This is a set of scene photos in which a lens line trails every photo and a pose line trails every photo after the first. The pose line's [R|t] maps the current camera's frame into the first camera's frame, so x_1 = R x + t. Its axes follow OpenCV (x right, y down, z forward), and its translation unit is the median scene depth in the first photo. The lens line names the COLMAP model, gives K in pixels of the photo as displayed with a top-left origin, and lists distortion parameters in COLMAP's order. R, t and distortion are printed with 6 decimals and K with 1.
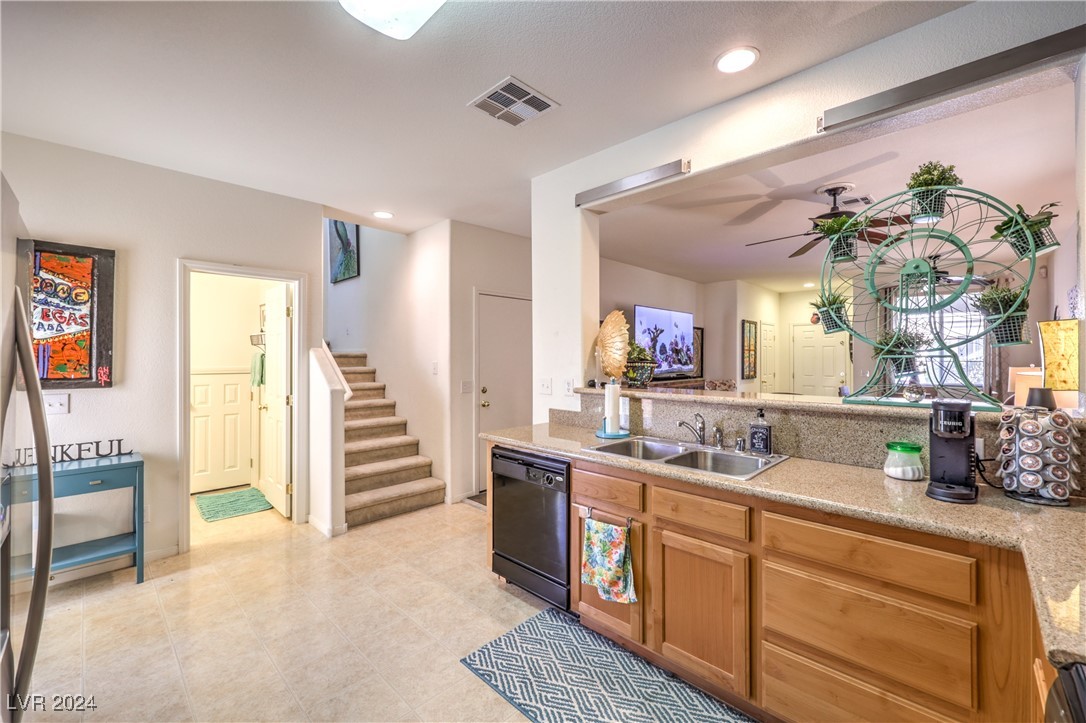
lens RADIAL K [[441.2, 0, 553.2], [0, 441.2, 356.3], [0, 0, 1]] dist [-0.003058, 0.001506]
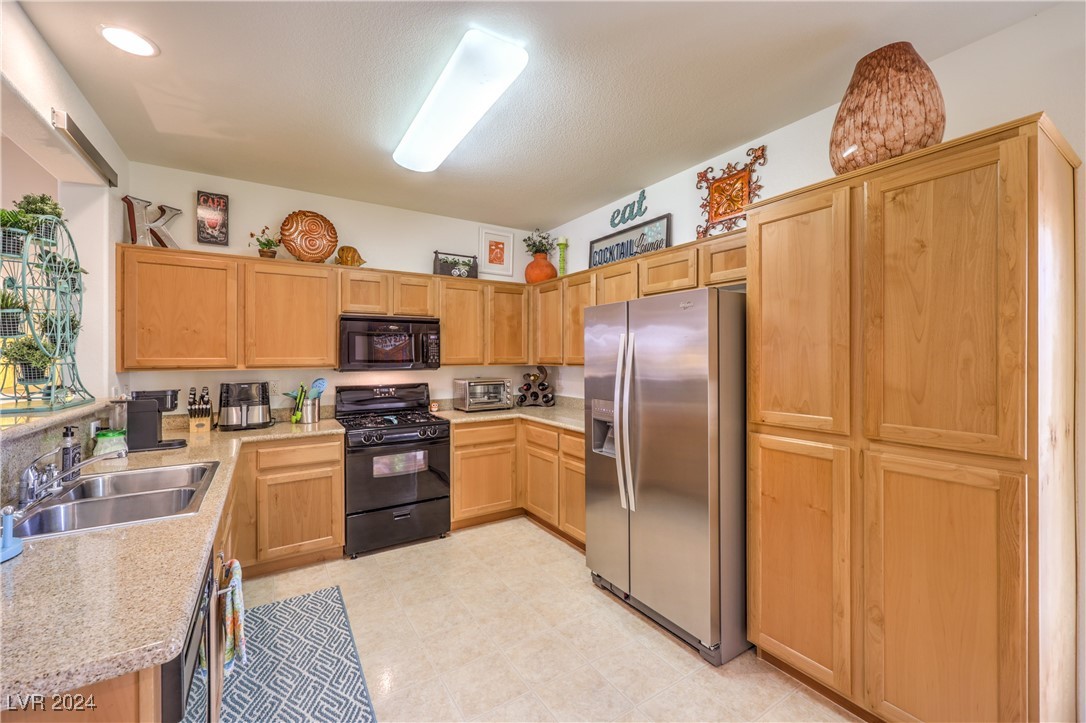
lens RADIAL K [[441.2, 0, 544.1], [0, 441.2, 357.2], [0, 0, 1]] dist [-0.003058, 0.001506]
pose [[-0.971149, 0.002816, 0.238456, -0.455246], [0.001953, 0.999991, -0.003852, -0.005712], [-0.238465, -0.003275, -0.971146, 1.199687]]
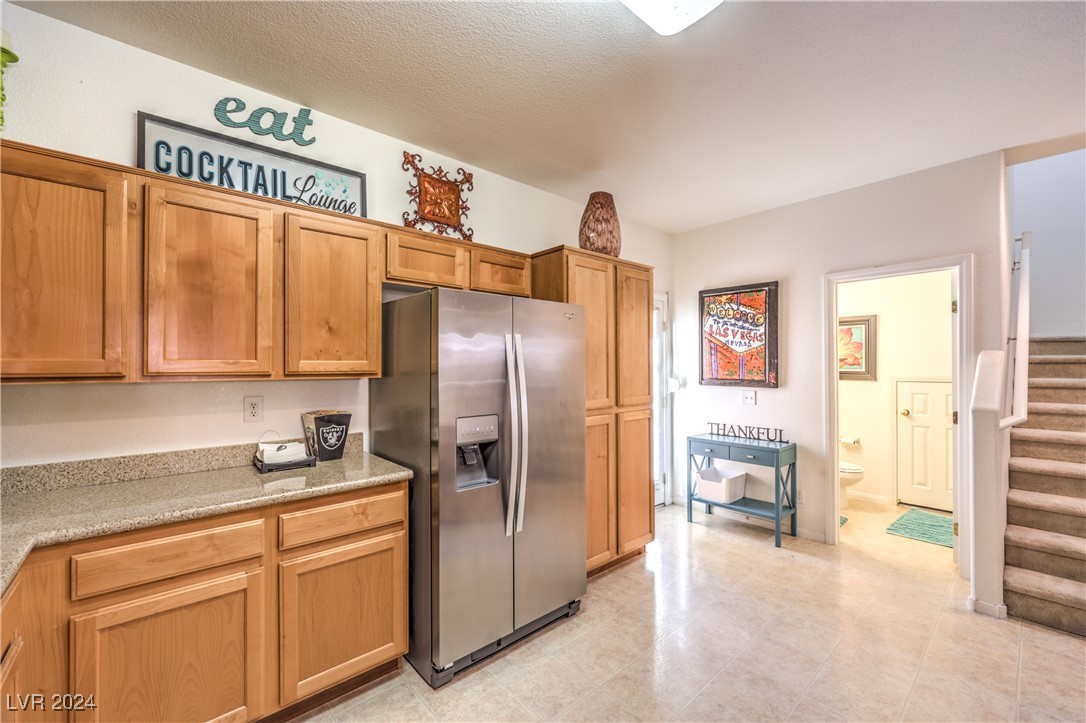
lens RADIAL K [[441.2, 0, 541.6], [0, 441.2, 365.0], [0, 0, 1]] dist [-0.003058, 0.001506]
pose [[-0.079606, -0.001400, -0.996825, 0.342914], [0.007999, 0.999966, -0.002043, 0.000294], [0.996794, -0.008136, -0.079592, 0.432096]]
